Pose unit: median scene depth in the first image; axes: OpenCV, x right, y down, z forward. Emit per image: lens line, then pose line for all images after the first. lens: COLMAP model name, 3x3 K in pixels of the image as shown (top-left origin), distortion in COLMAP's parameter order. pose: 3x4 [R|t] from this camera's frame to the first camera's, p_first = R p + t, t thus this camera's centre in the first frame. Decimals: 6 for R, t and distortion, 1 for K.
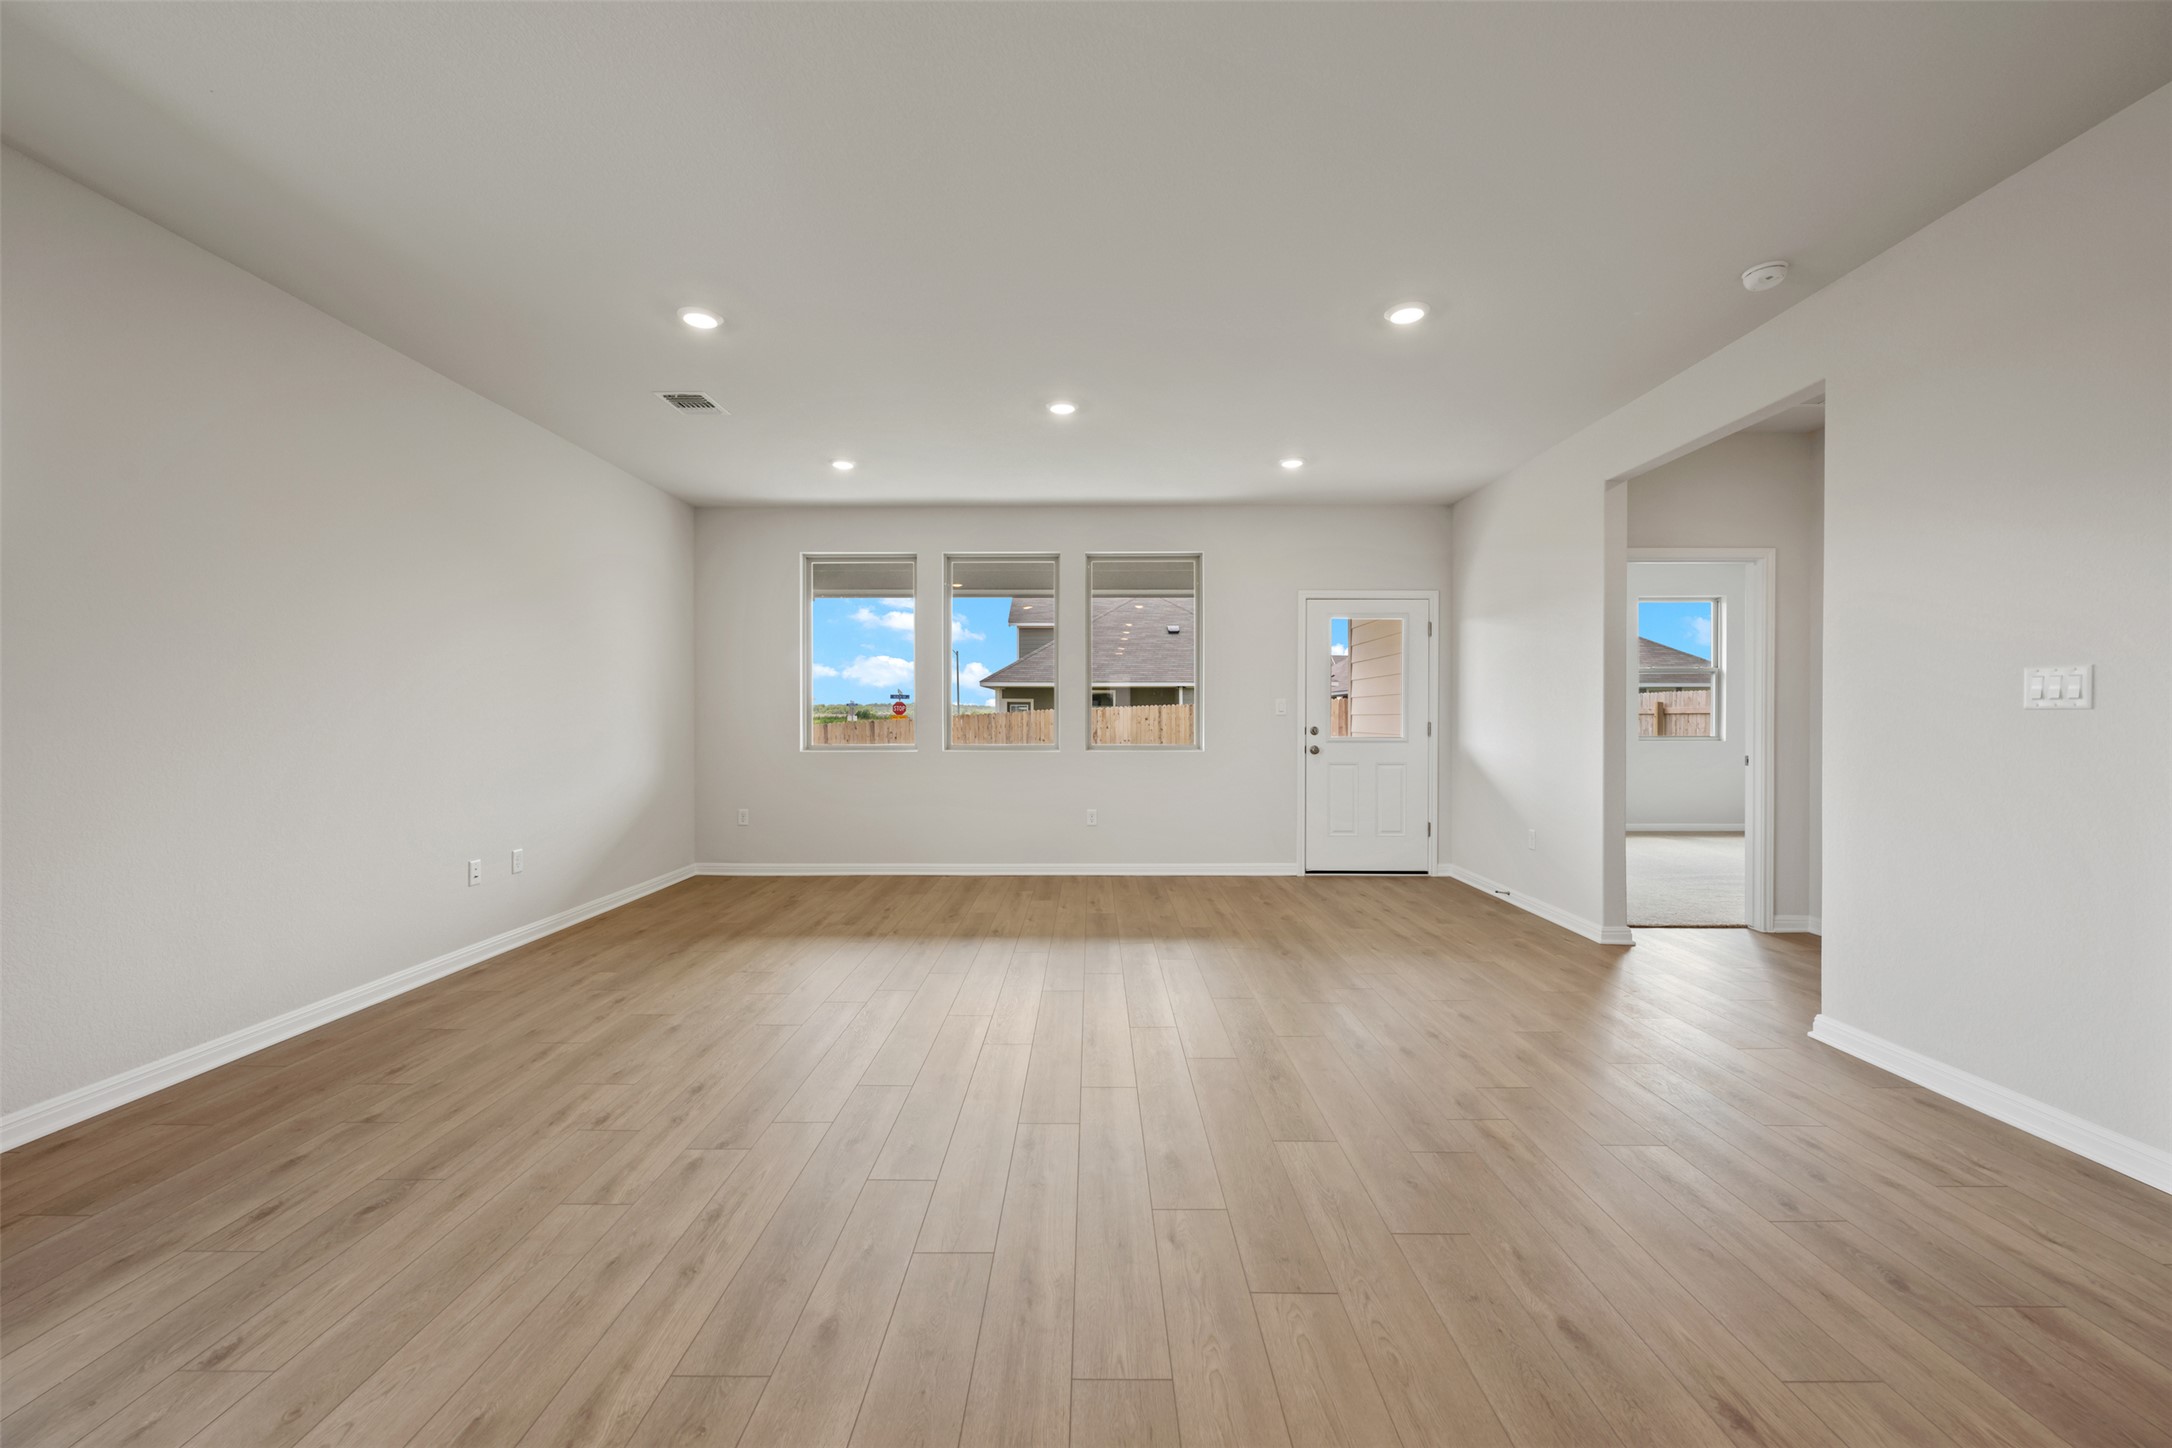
lens RADIAL K [[860.4, 0, 1081.0], [0, 860.4, 727.9], [0, 0, 1]] dist [0.001713, -0.001083]
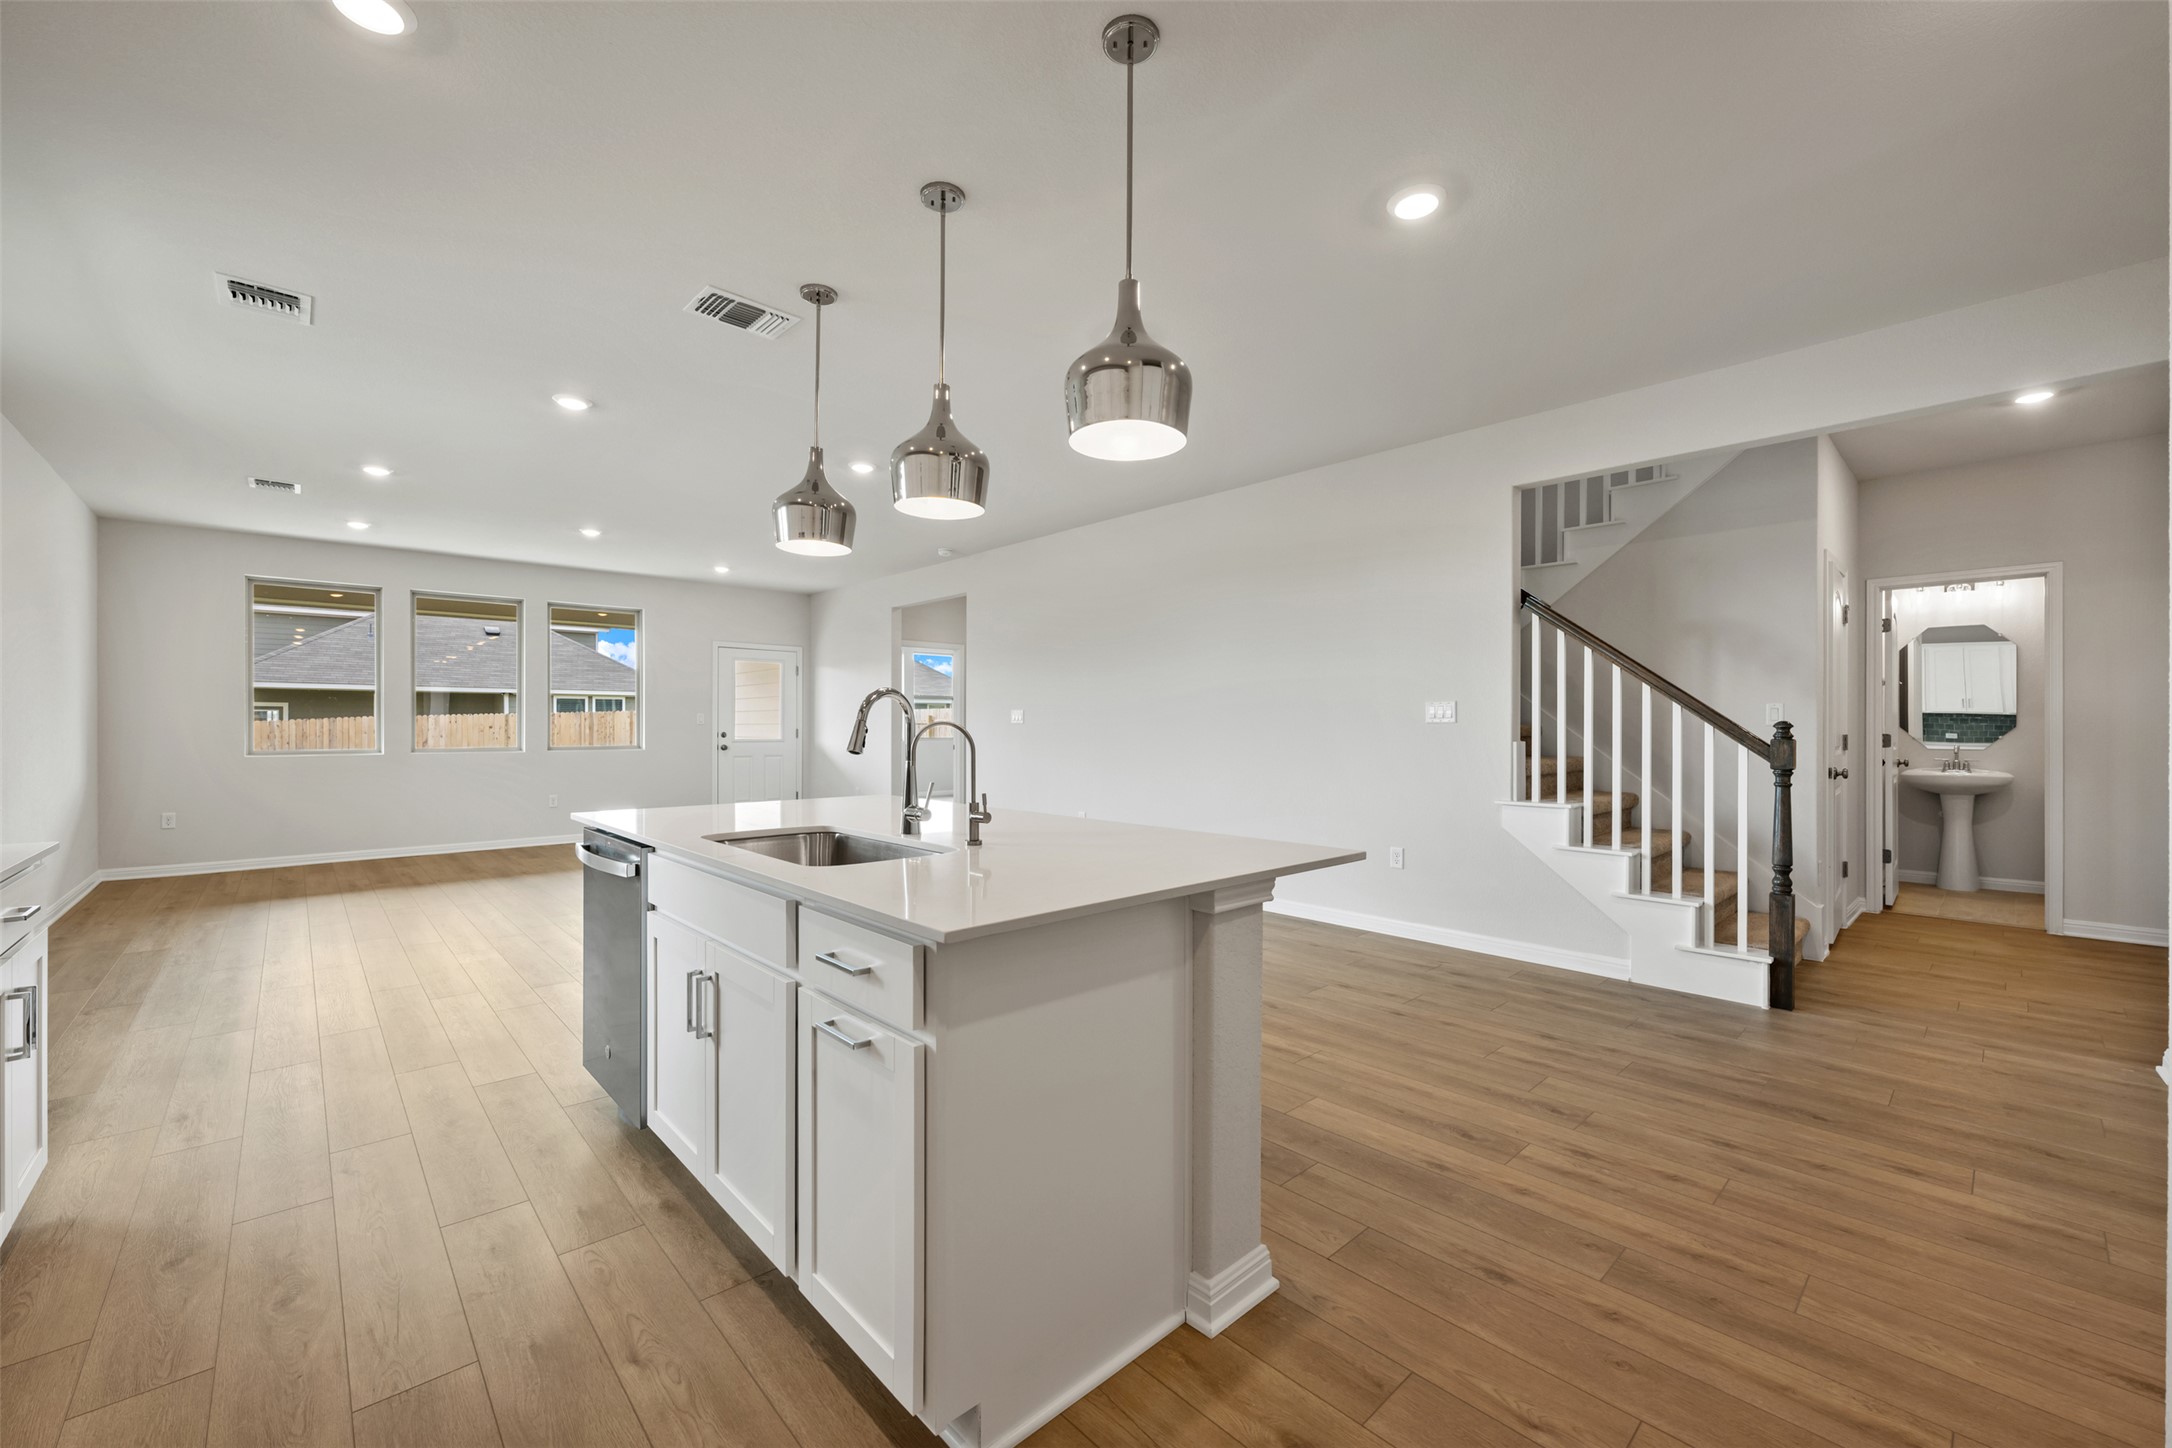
lens RADIAL K [[860.4, 0, 1085.7], [0, 860.4, 728.1], [0, 0, 1]] dist [0.001713, -0.001083]
pose [[0.727426, 0.000269, 0.686186, -0.298611], [0.006603, 0.999951, -0.007391, 0.006646], [-0.686154, 0.009908, 0.727389, -0.522510]]
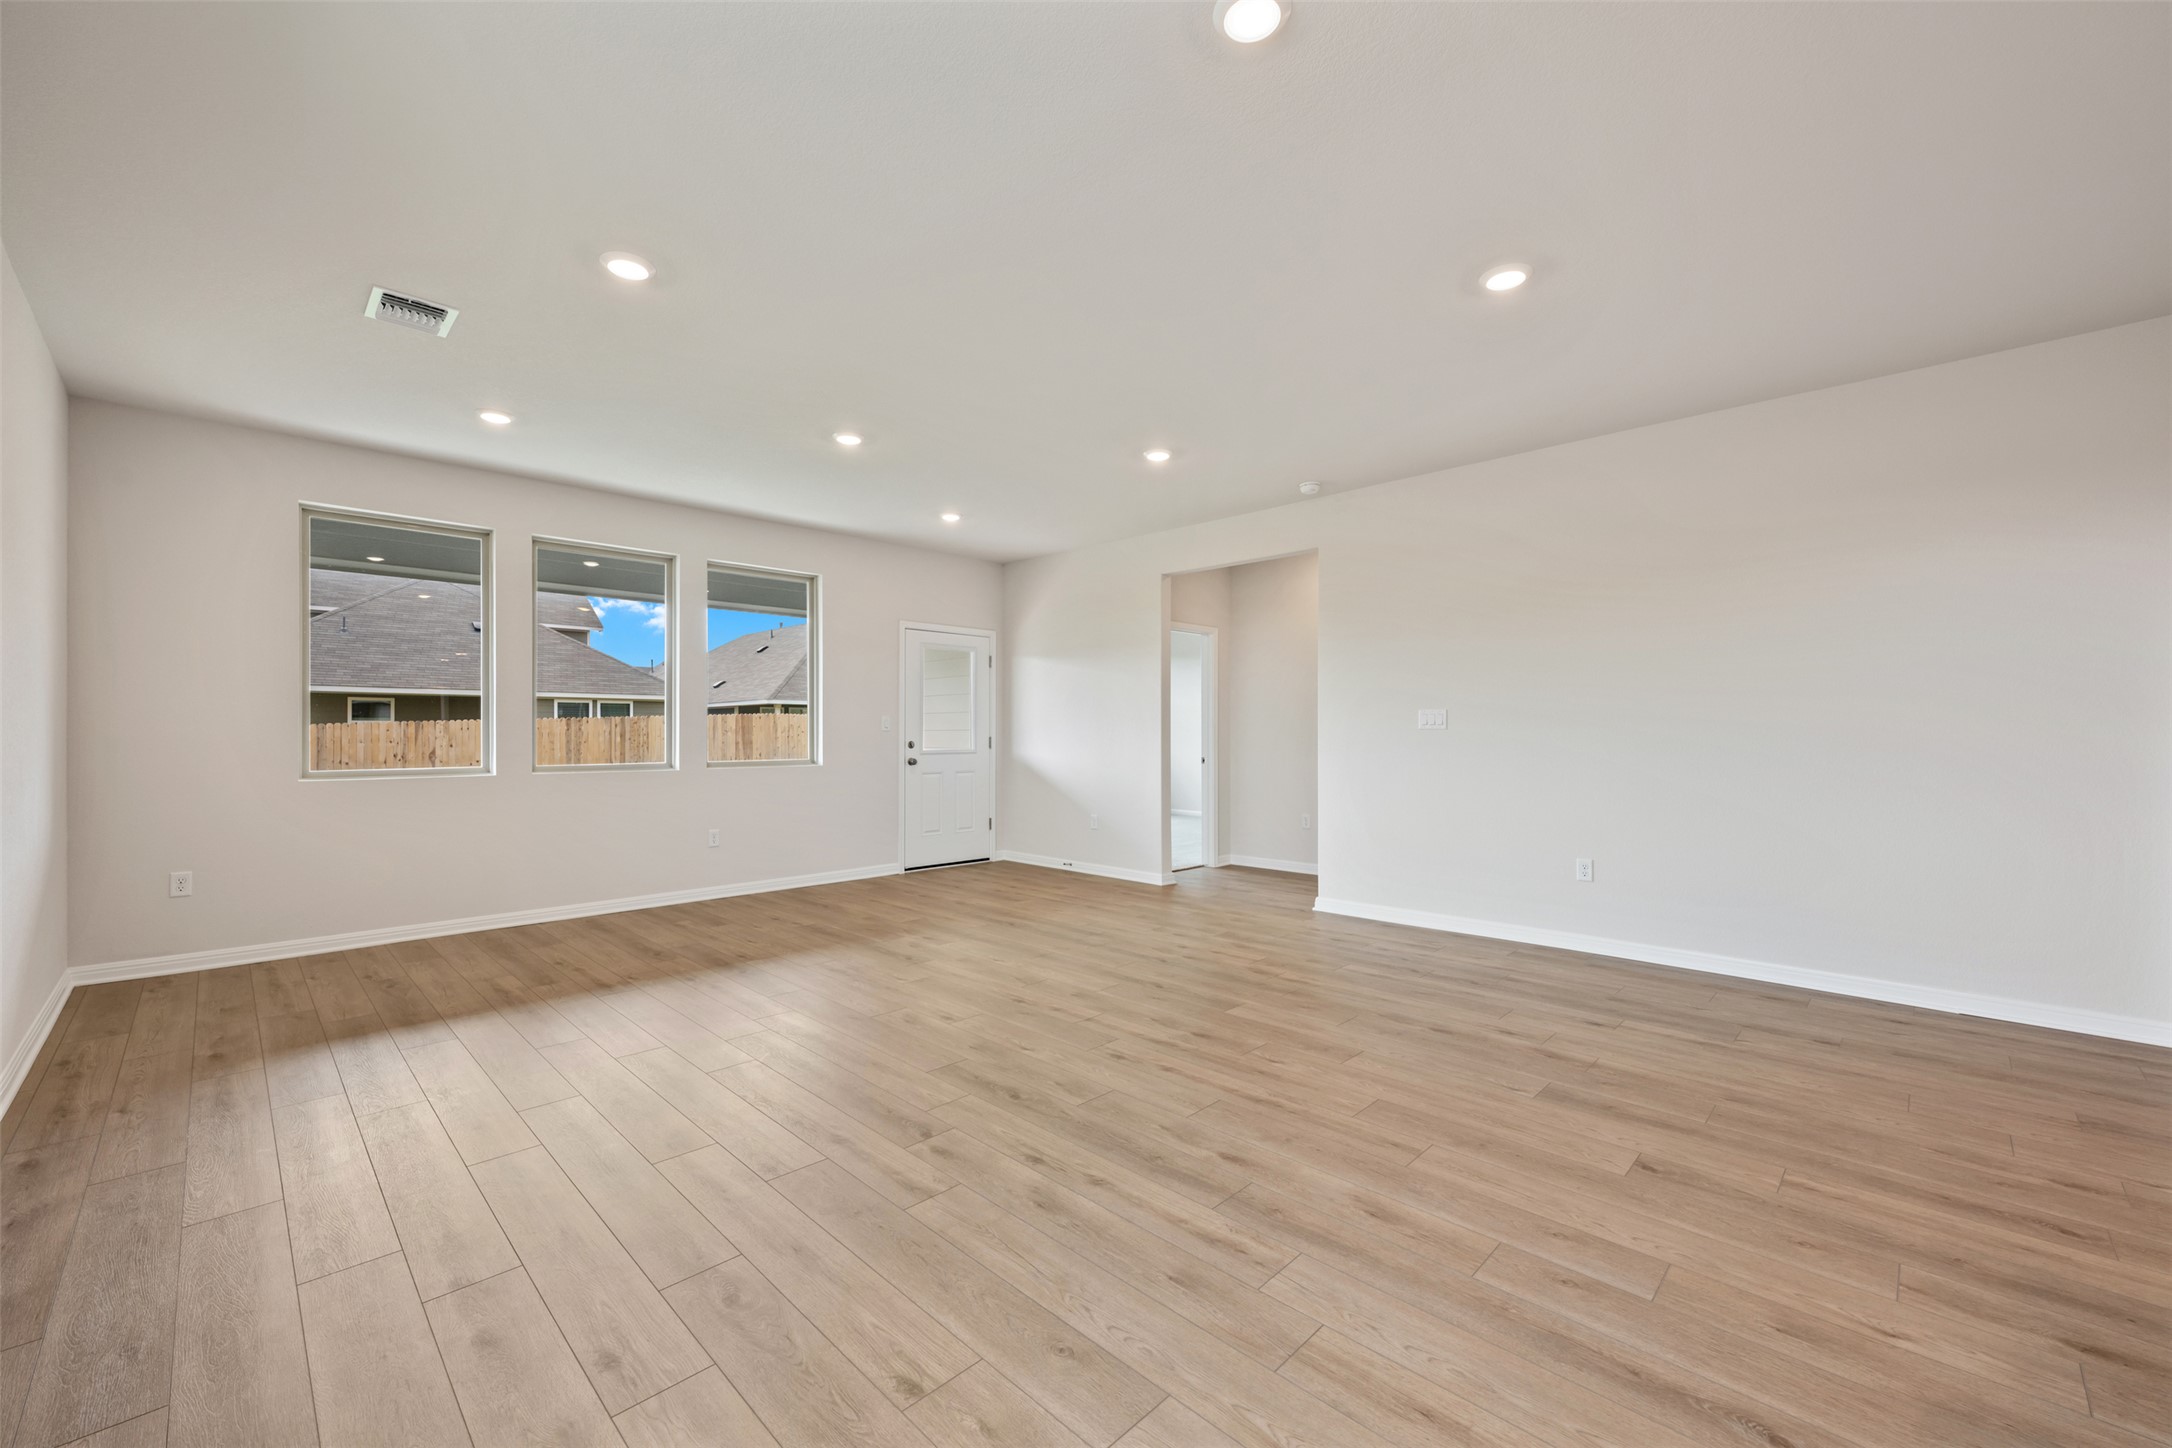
lens RADIAL K [[860.4, 0, 1090.0], [0, 860.4, 734.1], [0, 0, 1]] dist [0.001713, -0.001083]
pose [[0.694734, -0.001239, 0.719265, -0.382264], [0.009291, 0.999931, -0.007251, -0.000160], [-0.719206, 0.011721, 0.694698, 0.041110]]
